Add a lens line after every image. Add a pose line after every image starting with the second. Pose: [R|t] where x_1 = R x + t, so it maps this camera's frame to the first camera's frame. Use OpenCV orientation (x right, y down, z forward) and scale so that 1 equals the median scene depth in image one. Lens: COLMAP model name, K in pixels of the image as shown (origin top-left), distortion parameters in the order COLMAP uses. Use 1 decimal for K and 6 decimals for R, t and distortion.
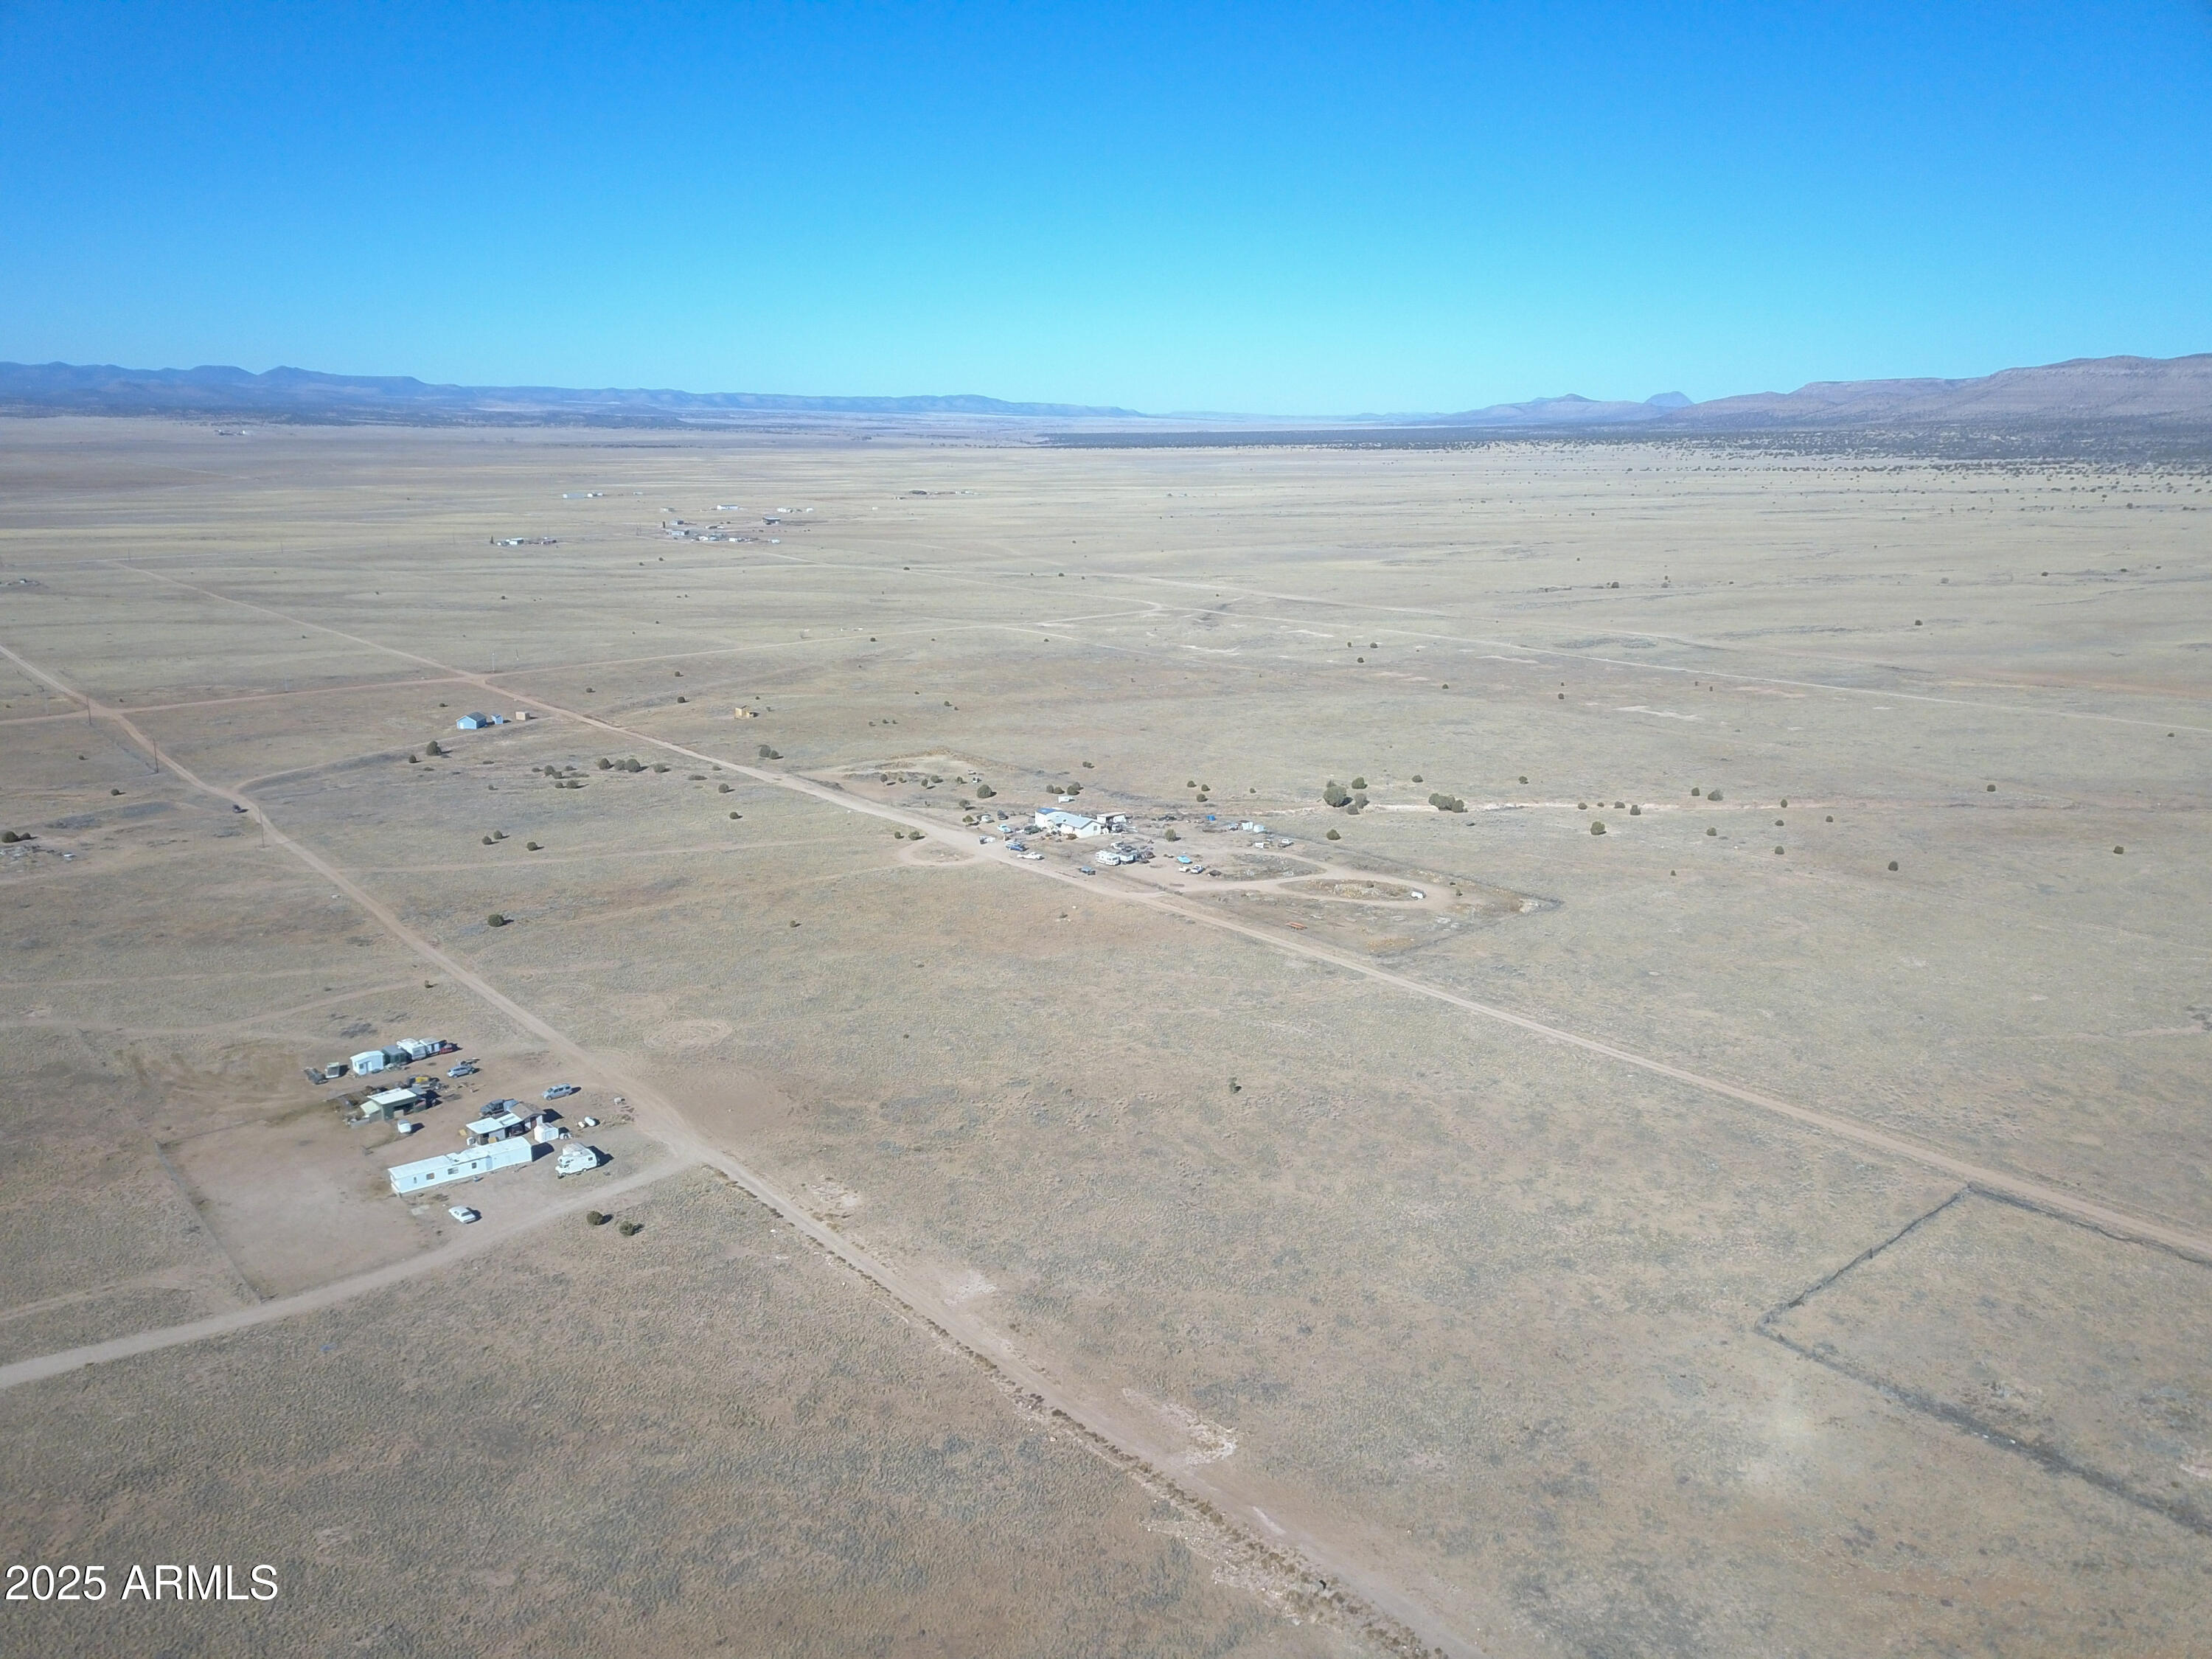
lens RADIAL K [[1692.7, 0, 1100.0], [0, 1692.7, 841.0], [0, 0, 1]] dist [0.016537, -0.004585]
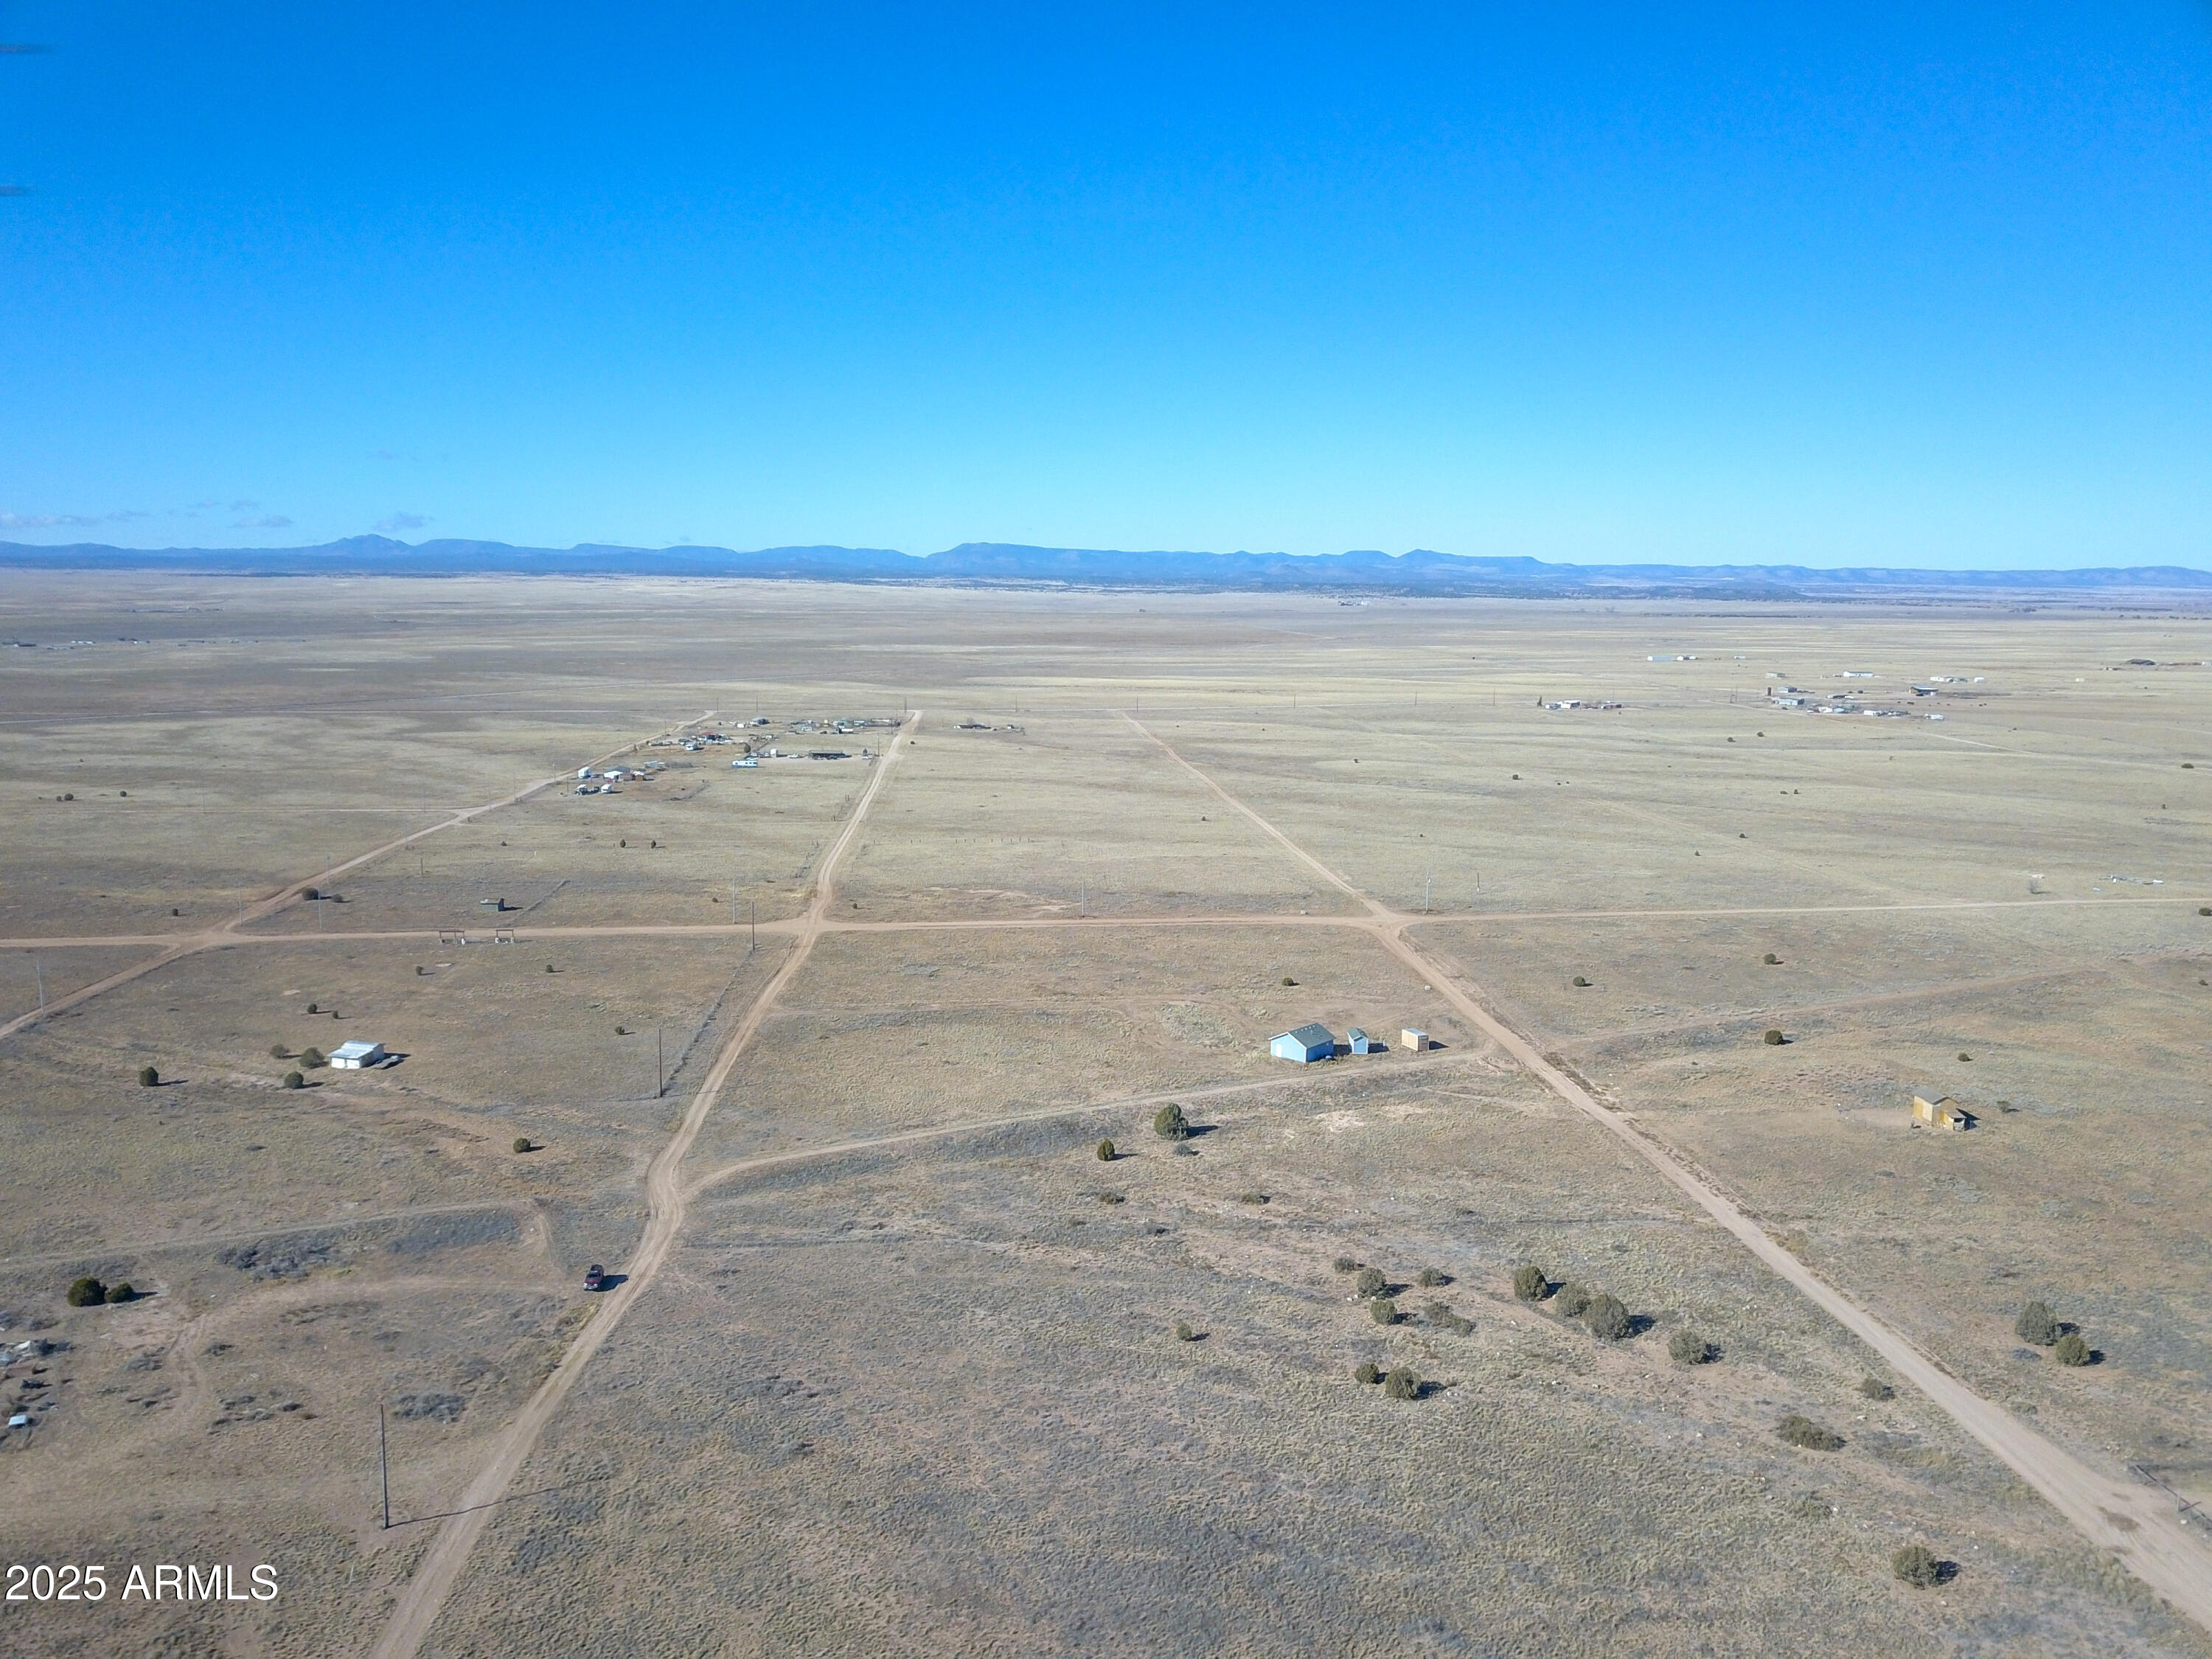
lens RADIAL K [[1692.7, 0, 1096.5], [0, 1692.7, 827.3], [0, 0, 1]] dist [0.016537, -0.004585]
pose [[0.811605, 0.076961, -0.579115, -0.059061], [-0.140453, 0.987915, -0.065551, -0.035612], [0.567071, 0.134540, 0.812606, 0.227354]]
